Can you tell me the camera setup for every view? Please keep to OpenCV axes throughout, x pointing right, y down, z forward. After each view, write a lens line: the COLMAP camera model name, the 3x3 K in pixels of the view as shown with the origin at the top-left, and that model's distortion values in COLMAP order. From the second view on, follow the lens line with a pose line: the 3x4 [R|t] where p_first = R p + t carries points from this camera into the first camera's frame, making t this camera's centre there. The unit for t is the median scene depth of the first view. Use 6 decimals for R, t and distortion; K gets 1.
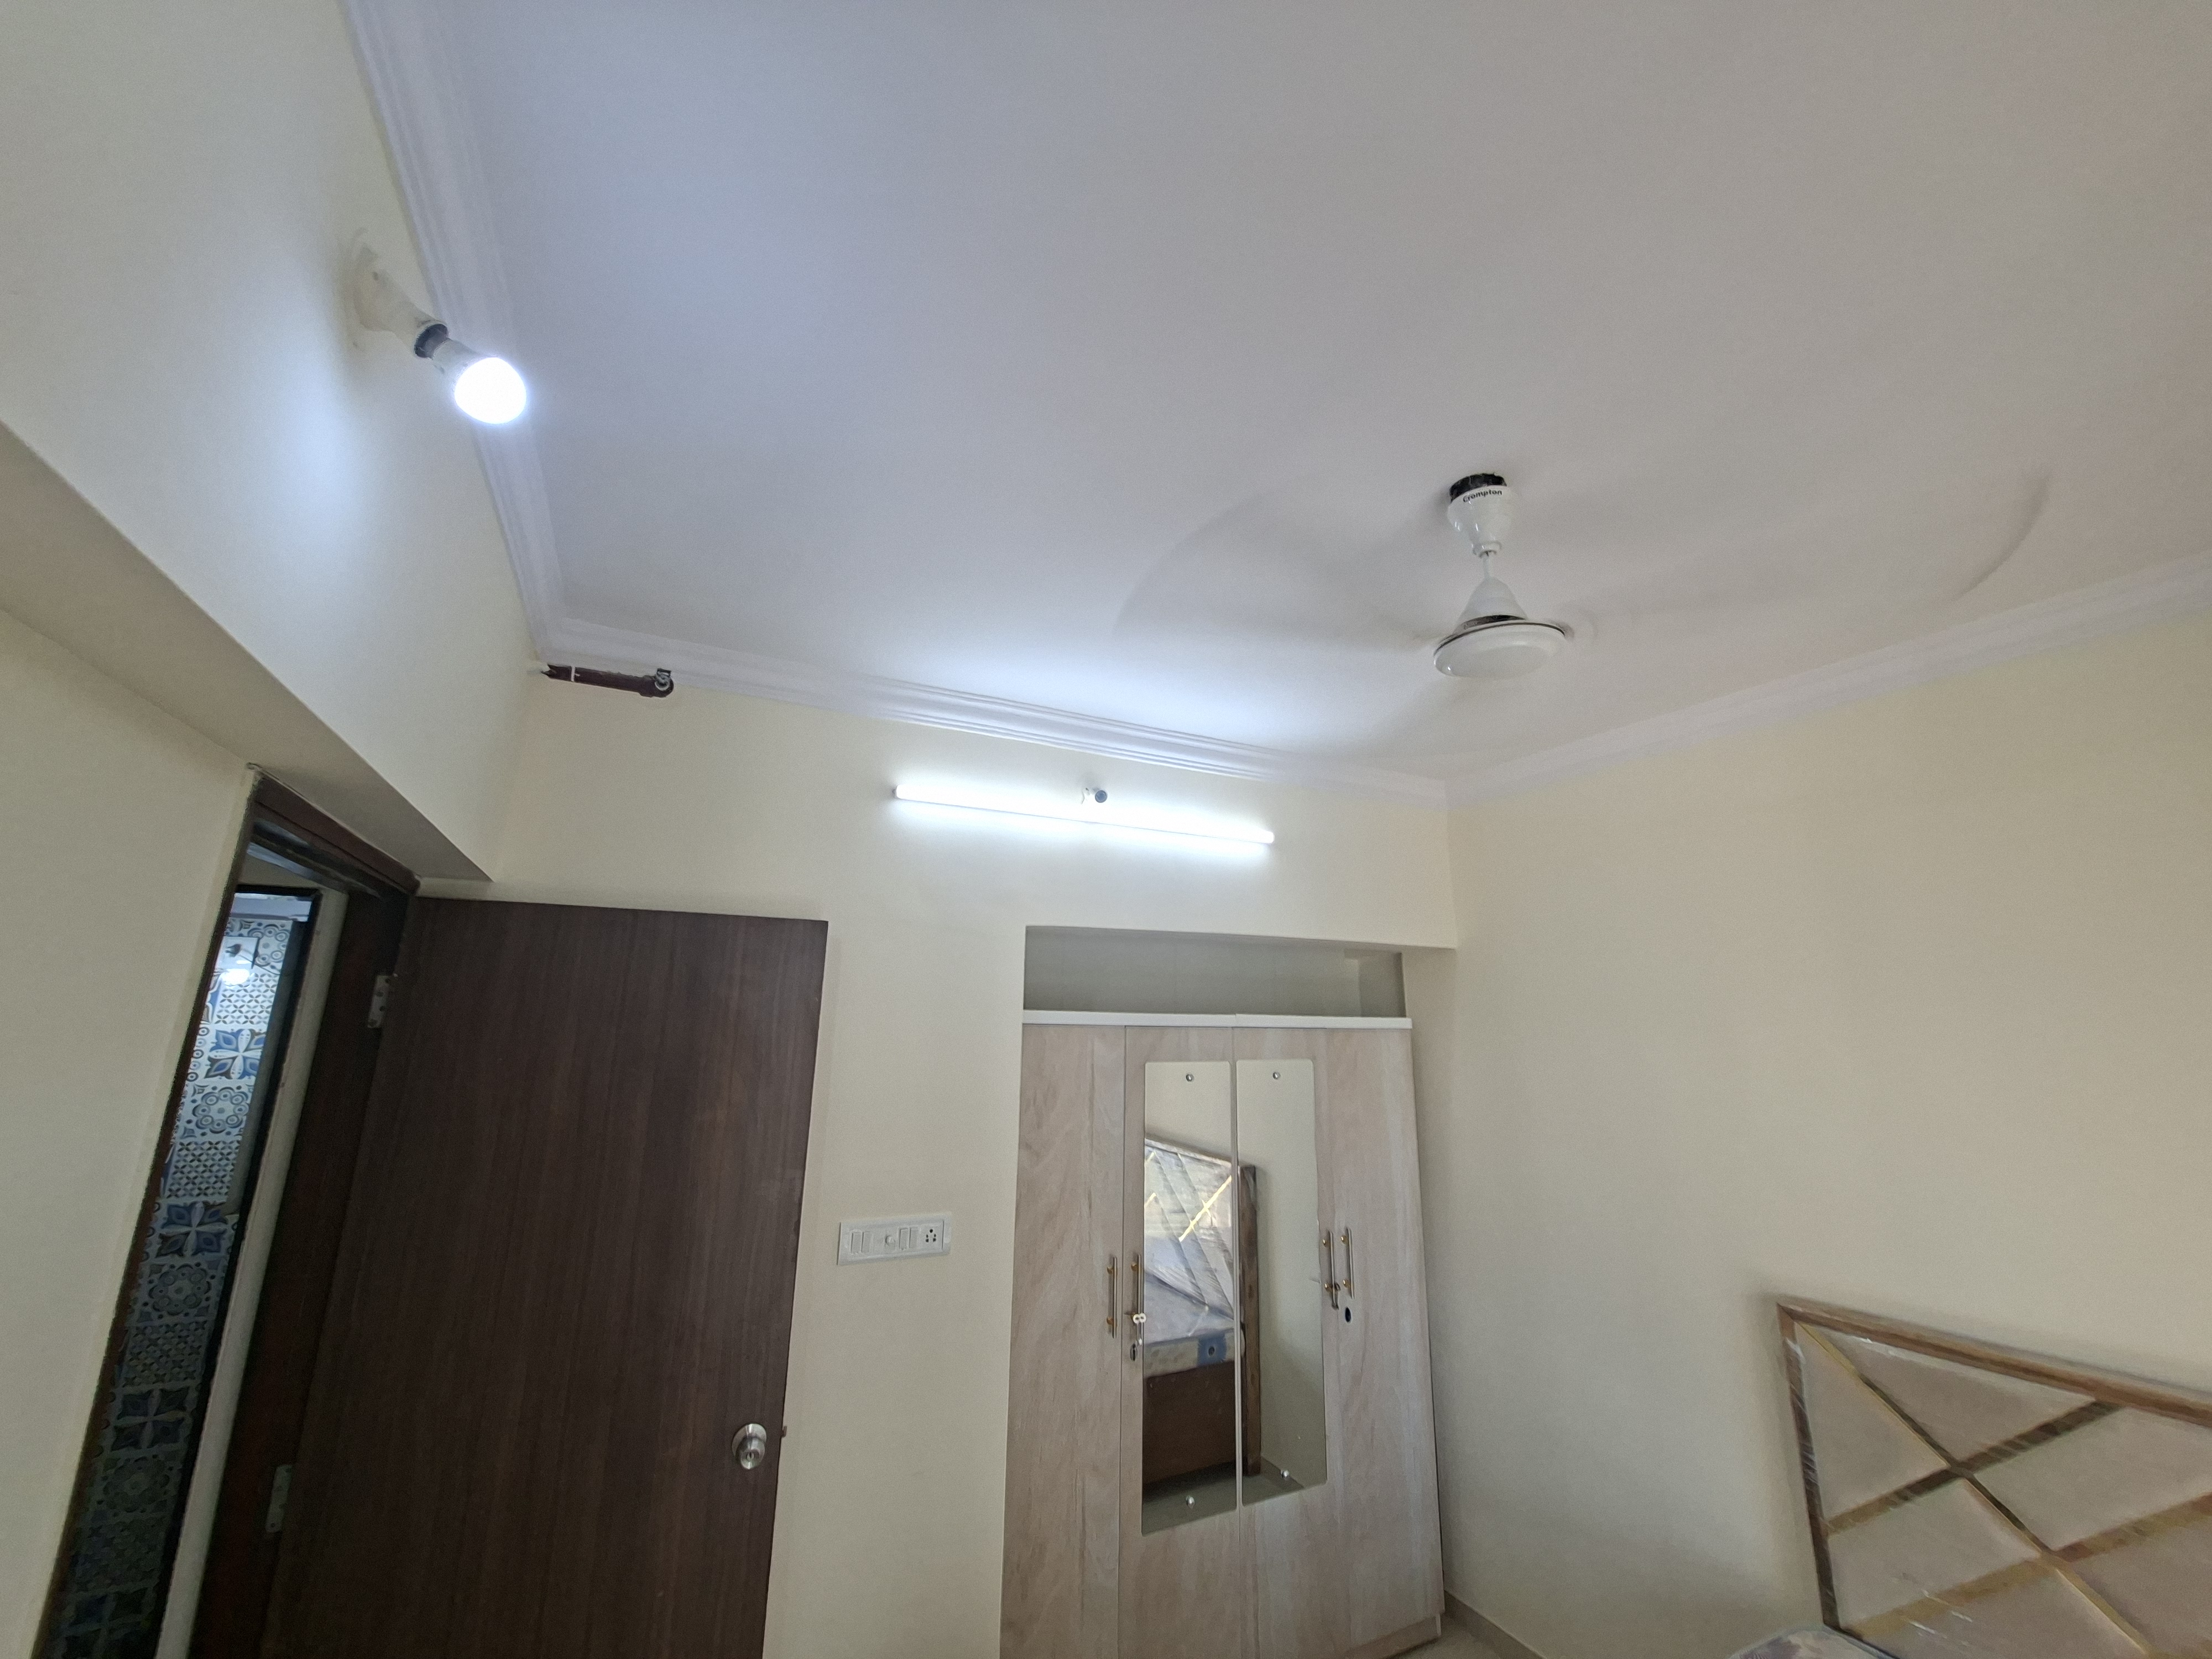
lens RADIAL K [[878.6, 0, 1105.0], [0, 878.6, 811.5], [0, 0, 1]] dist [-0.007891, 0.000321]
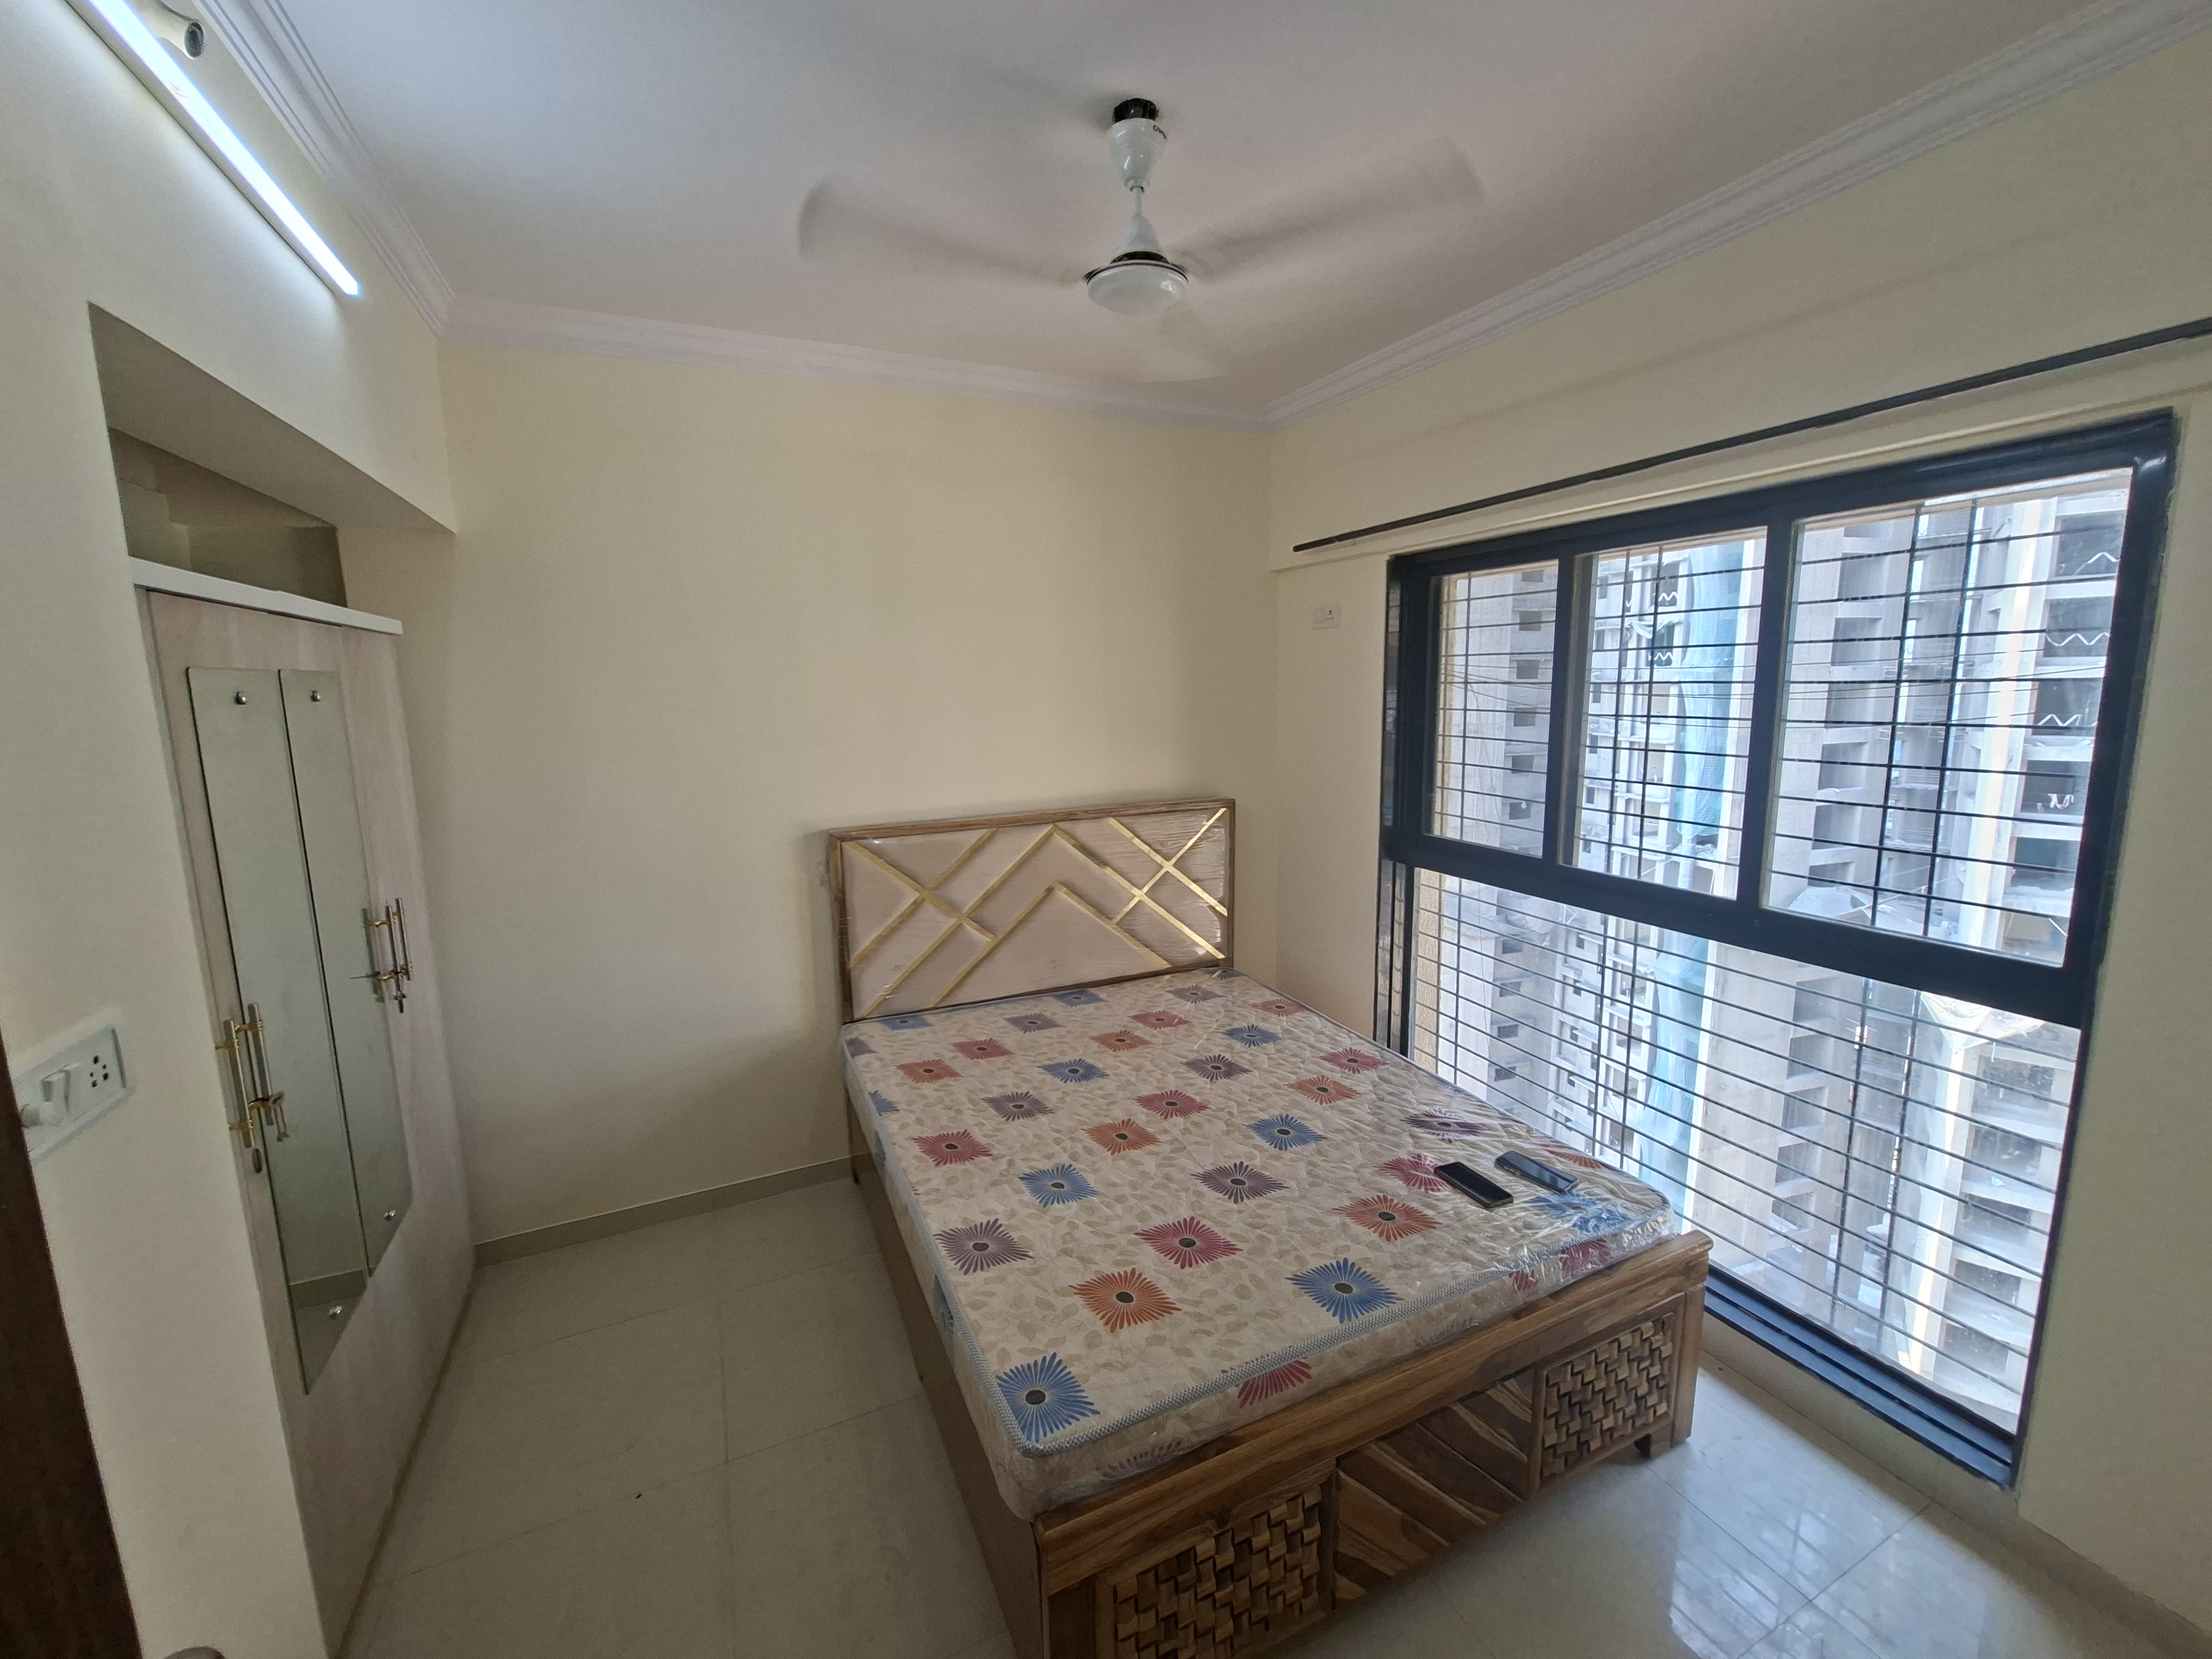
lens RADIAL K [[878.6, 0, 1105.0], [0, 878.6, 811.5], [0, 0, 1]] dist [-0.007891, 0.000321]
pose [[0.031004, -0.158854, 0.986815, -0.471959], [-0.226171, 0.960567, 0.161734, 0.177048], [-0.973594, -0.228203, -0.006147, 0.504465]]
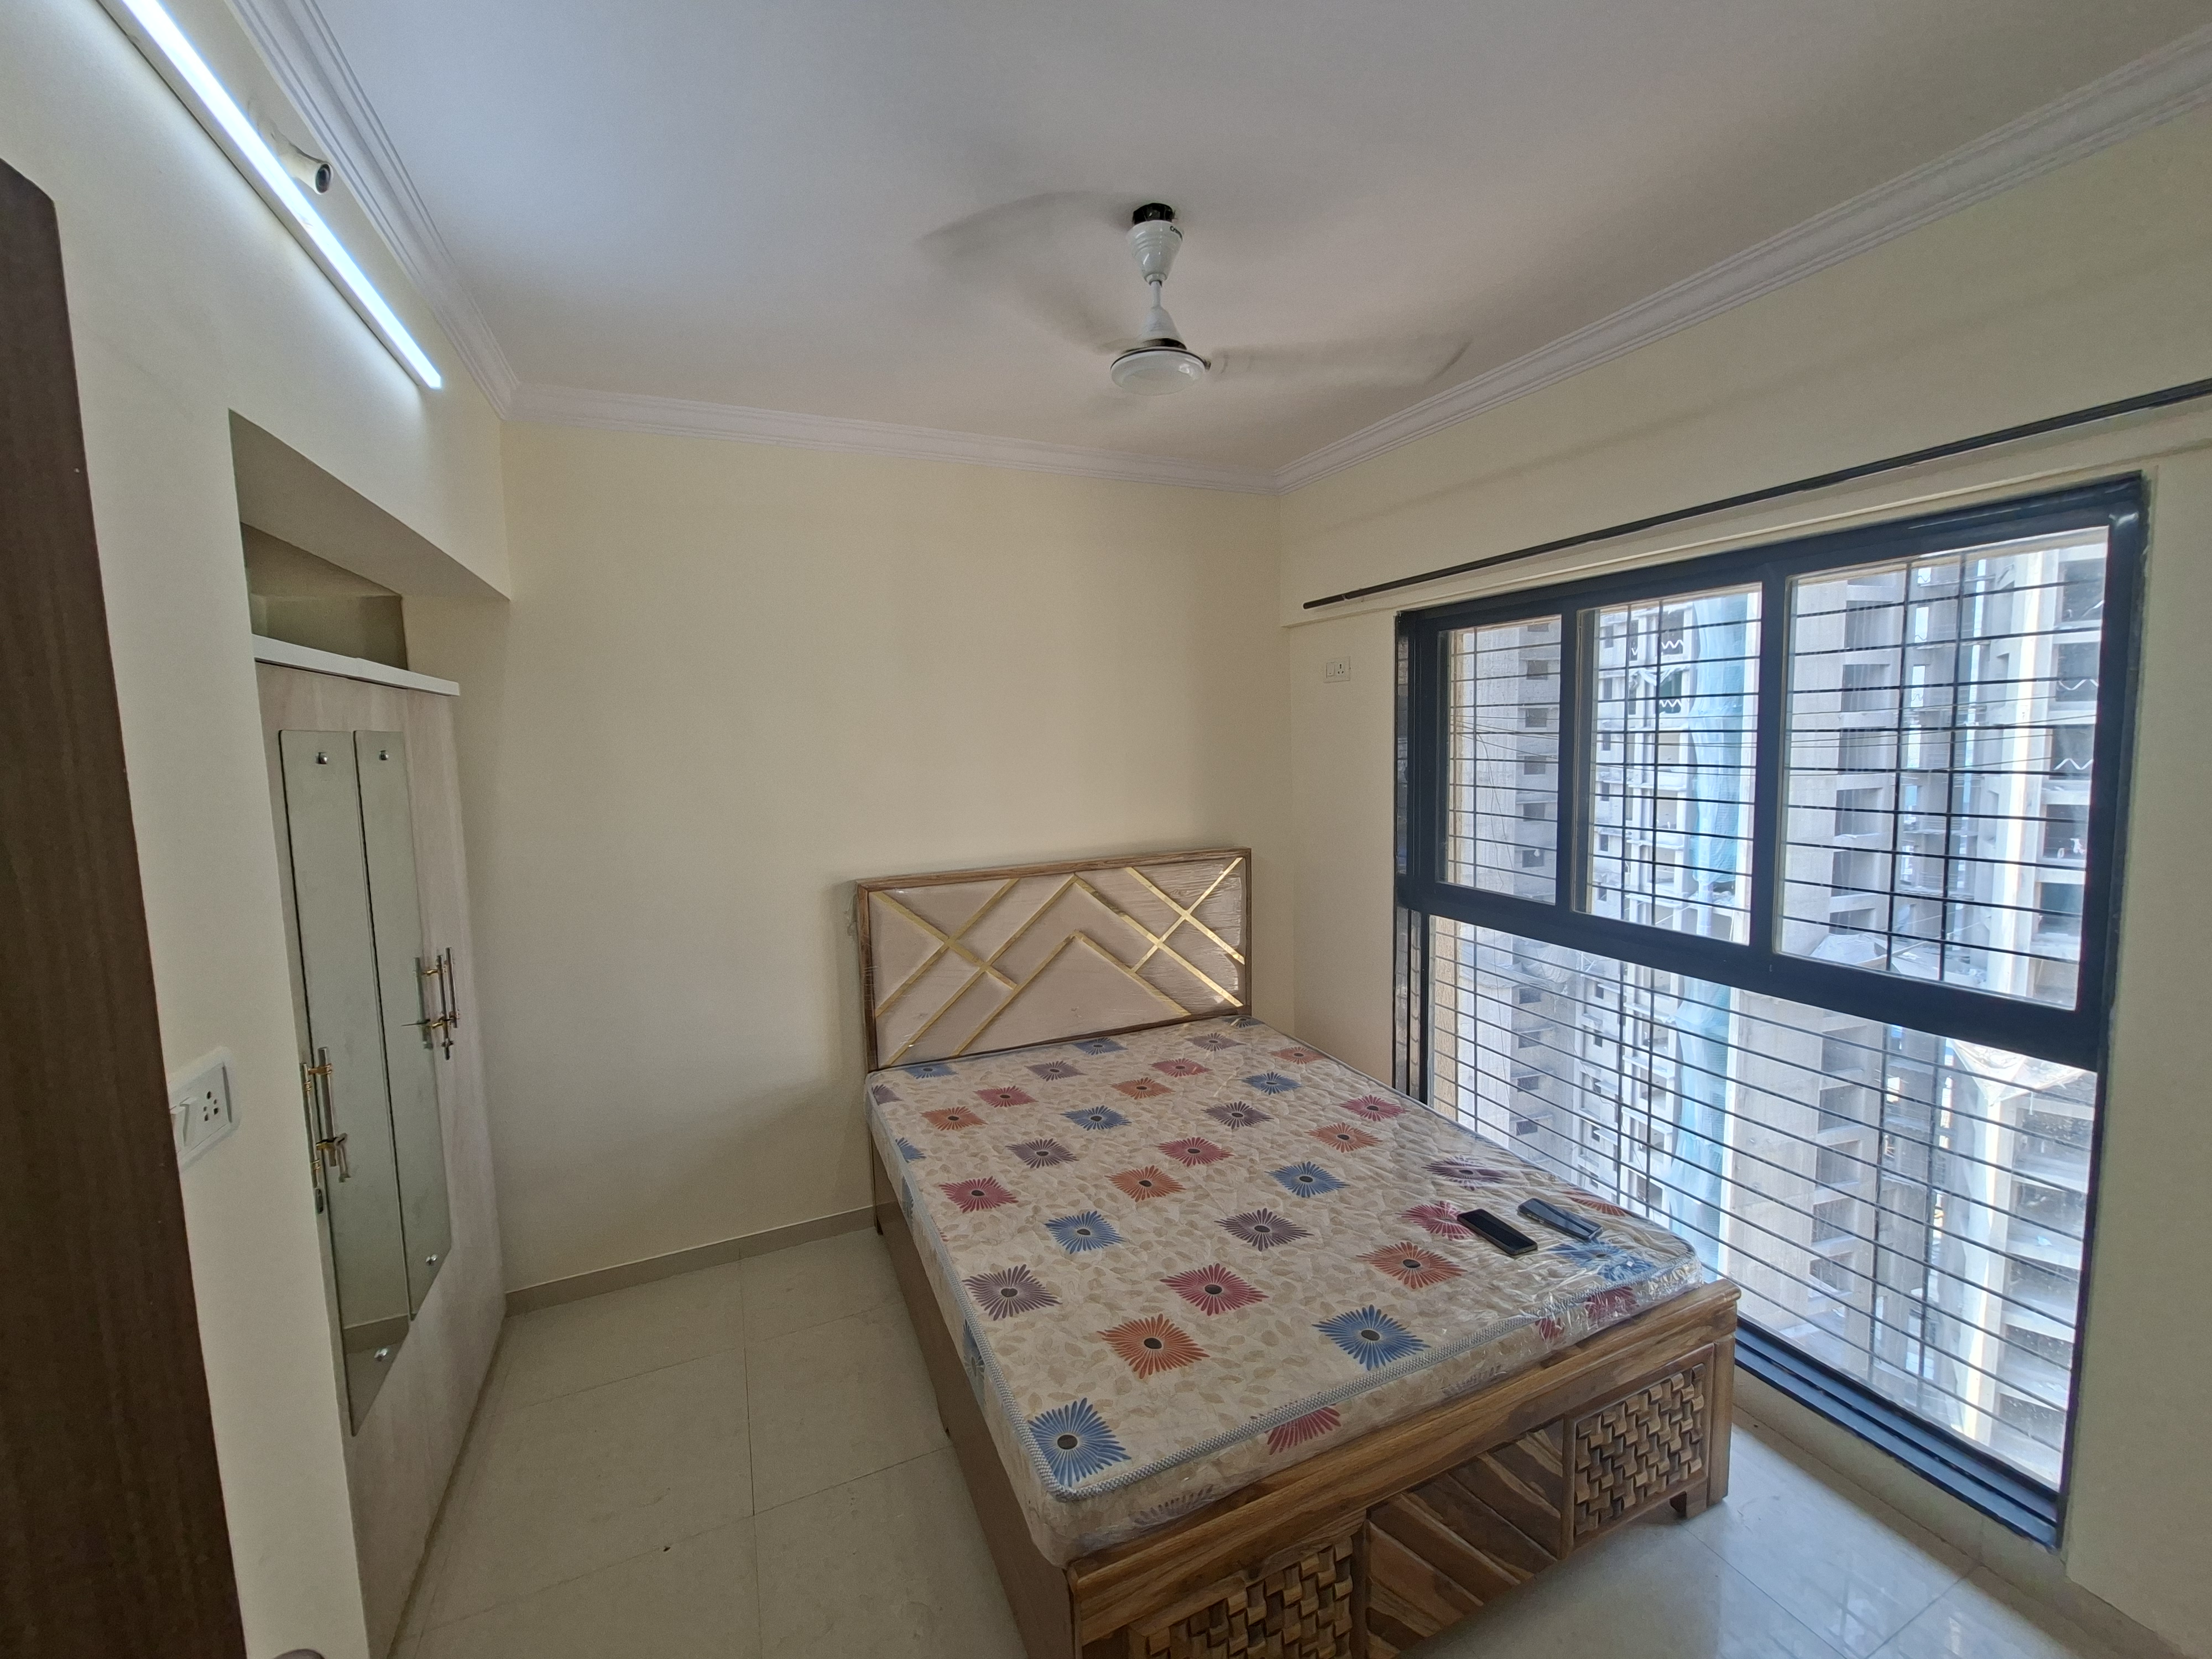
lens RADIAL K [[874.0, 0, 1107.1], [0, 874.0, 807.0], [0, 0, 1]] dist [-0.007051, -0.000369]
pose [[0.042443, -0.097625, 0.994318, -0.498276], [-0.219705, 0.969942, 0.104609, 0.174916], [-0.974643, -0.222897, 0.019719, 0.513809]]
